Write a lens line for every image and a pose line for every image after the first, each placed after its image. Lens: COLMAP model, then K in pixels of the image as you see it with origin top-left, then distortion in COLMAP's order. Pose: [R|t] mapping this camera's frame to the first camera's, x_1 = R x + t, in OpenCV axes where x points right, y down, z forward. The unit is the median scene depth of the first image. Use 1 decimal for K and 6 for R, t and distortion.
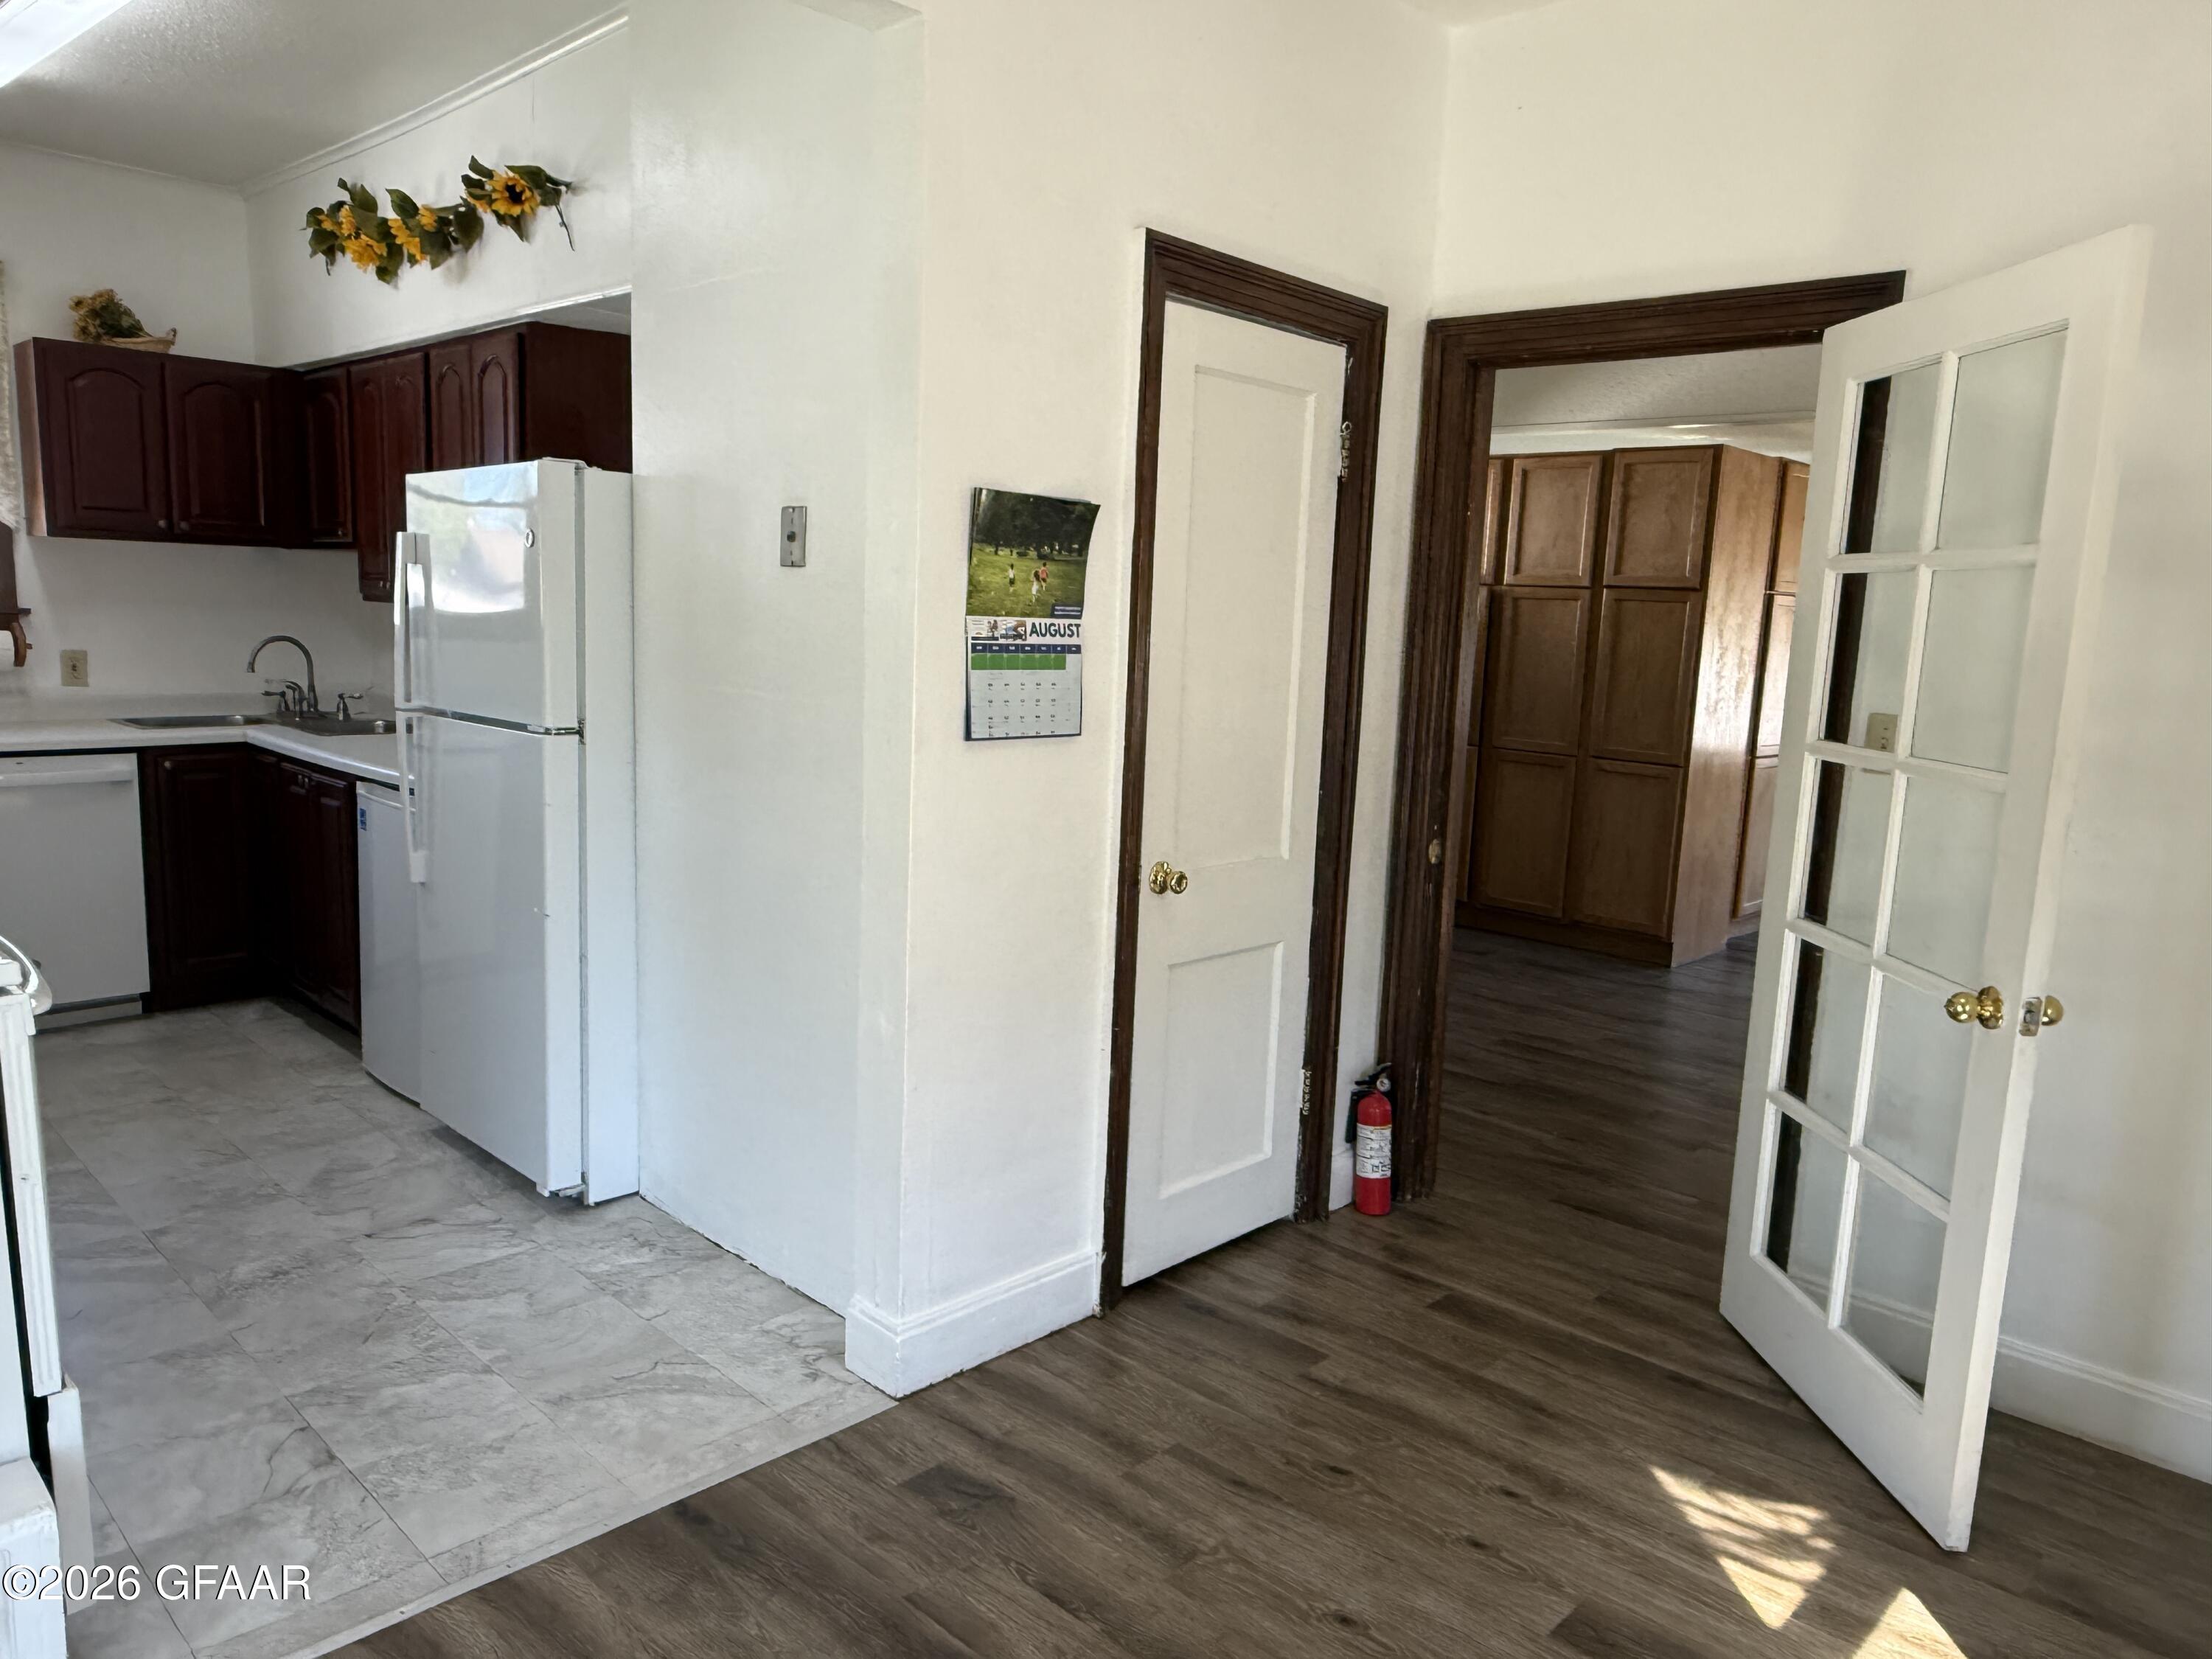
lens RADIAL K [[1496.9, 0, 1090.0], [0, 1496.9, 833.9], [0, 0, 1]] dist [-0.003979, 0.002935]
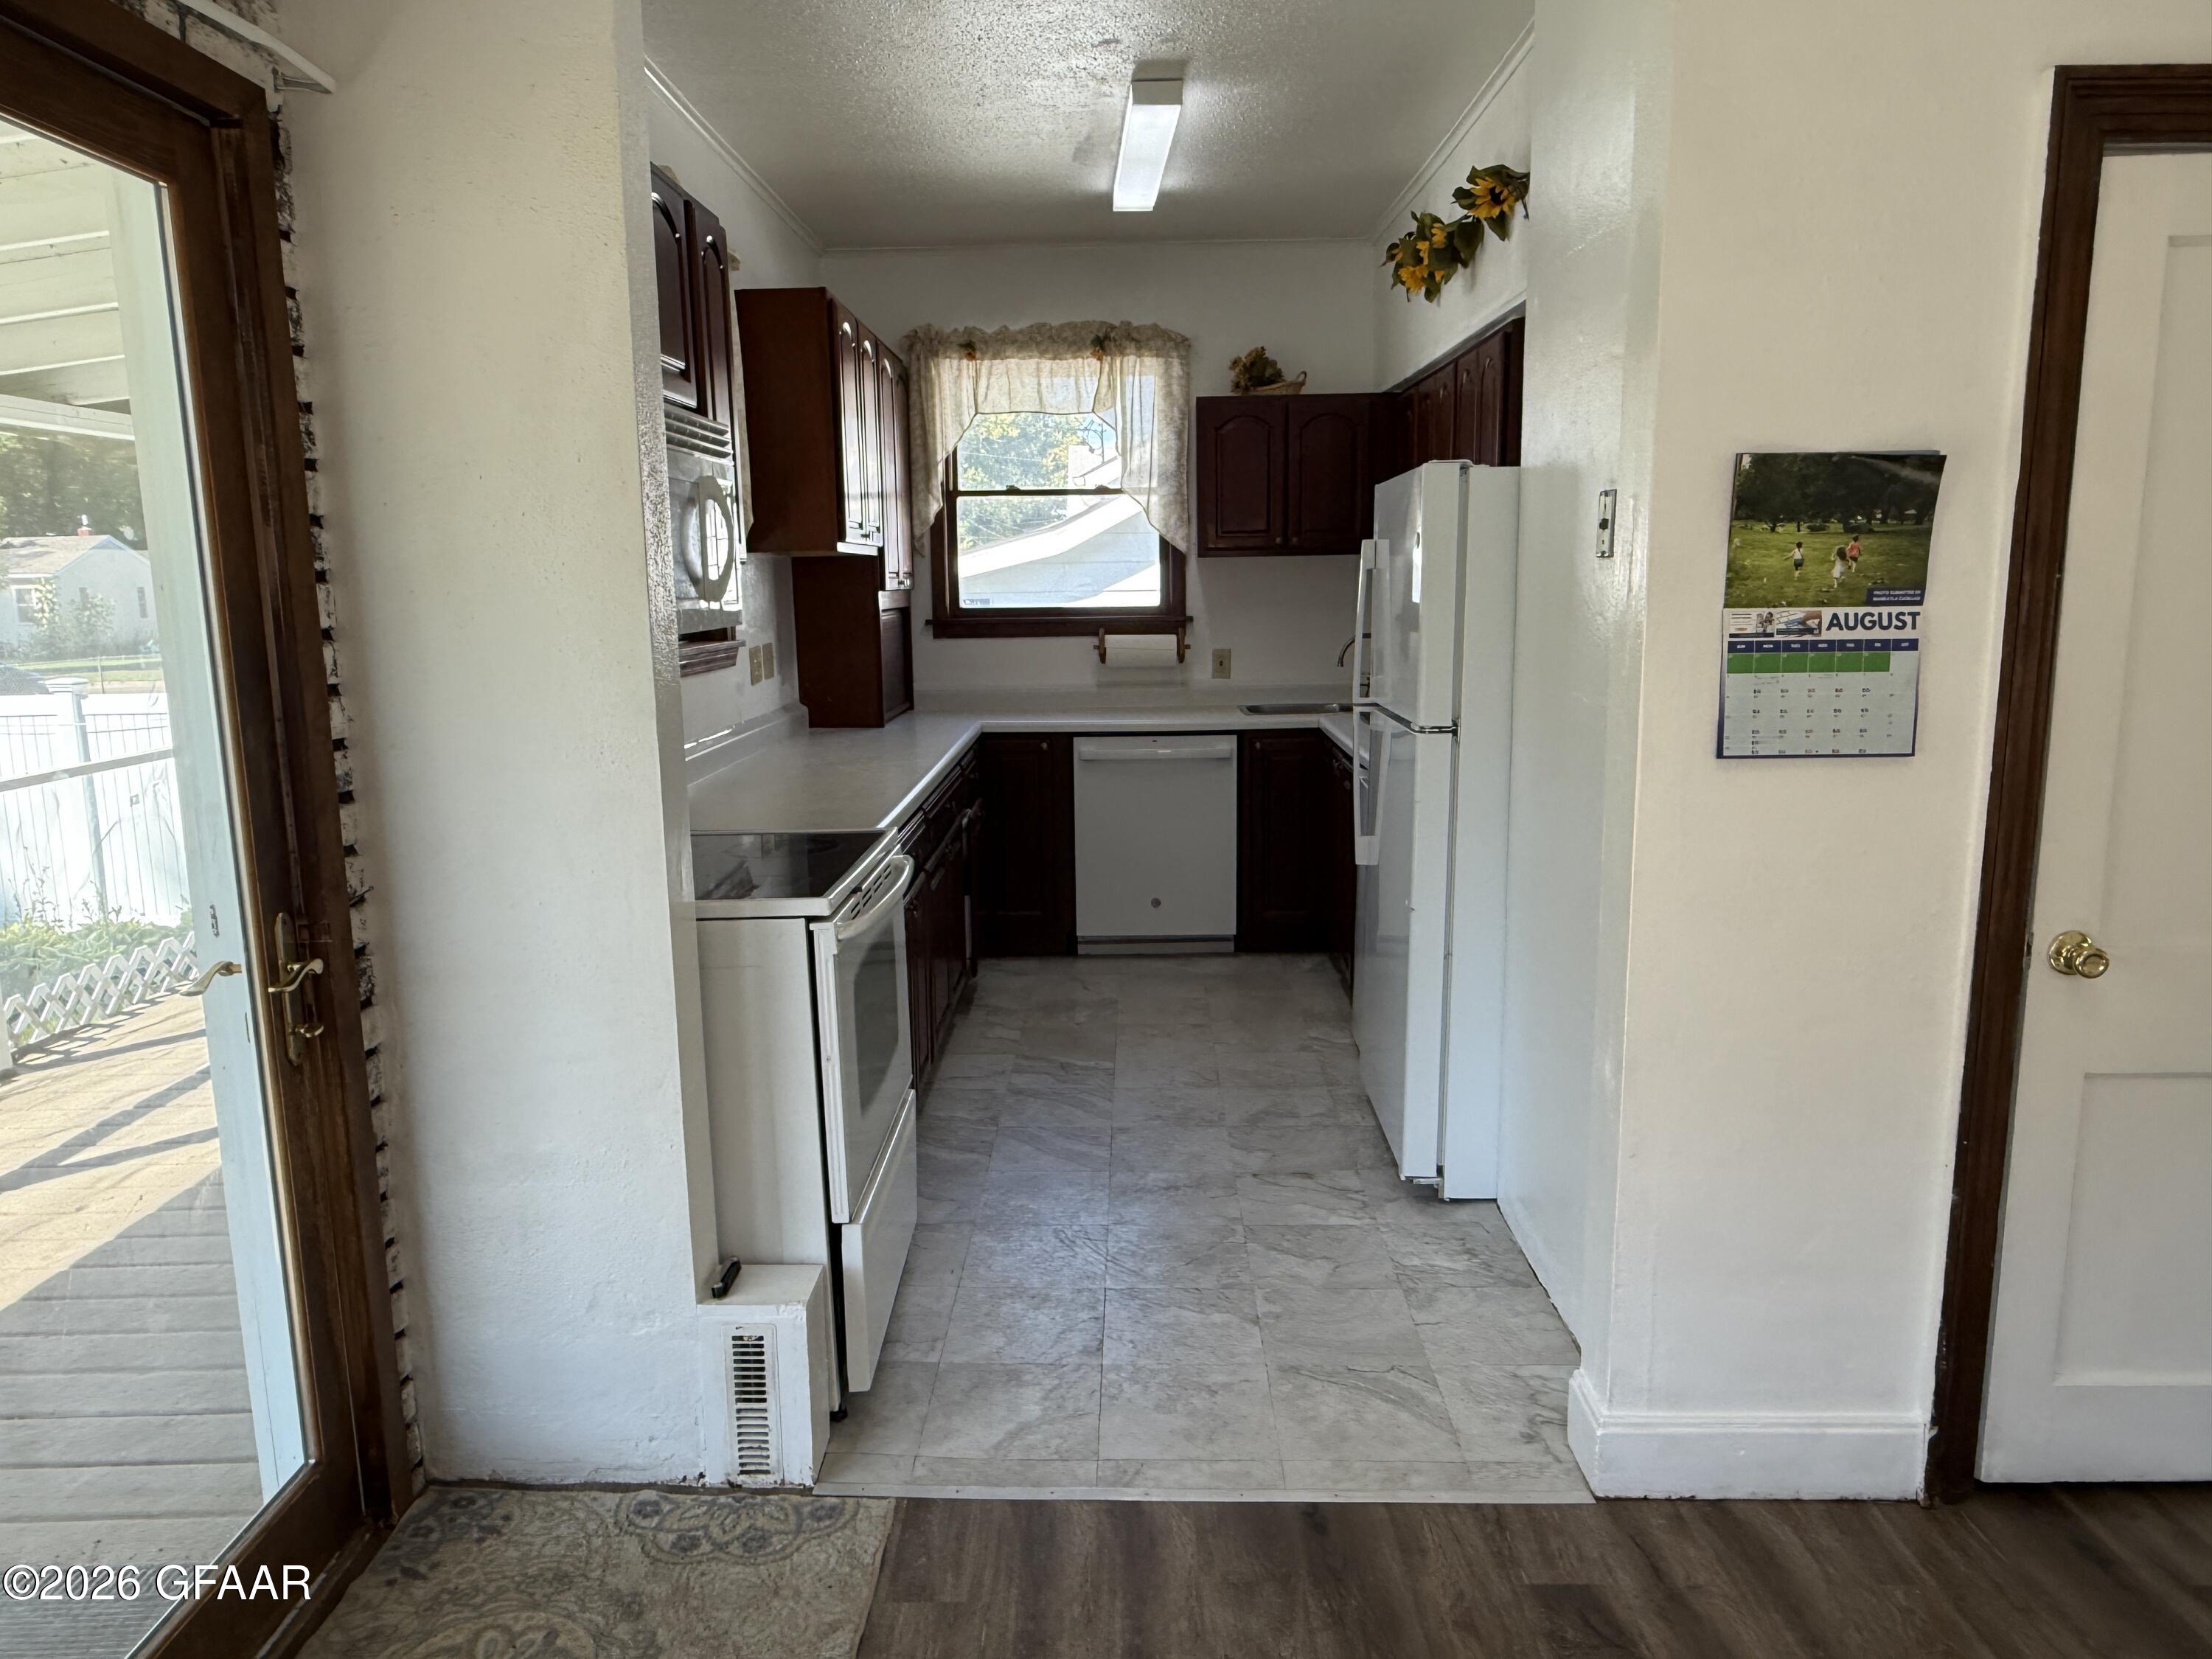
lens RADIAL K [[1496.9, 0, 1102.5], [0, 1496.9, 834.2], [0, 0, 1]] dist [-0.003979, 0.002935]
pose [[0.681513, 0.077250, -0.727717, 0.253900], [-0.068265, 0.996788, 0.041883, -0.027160], [0.728615, 0.021134, 0.684597, 0.153652]]
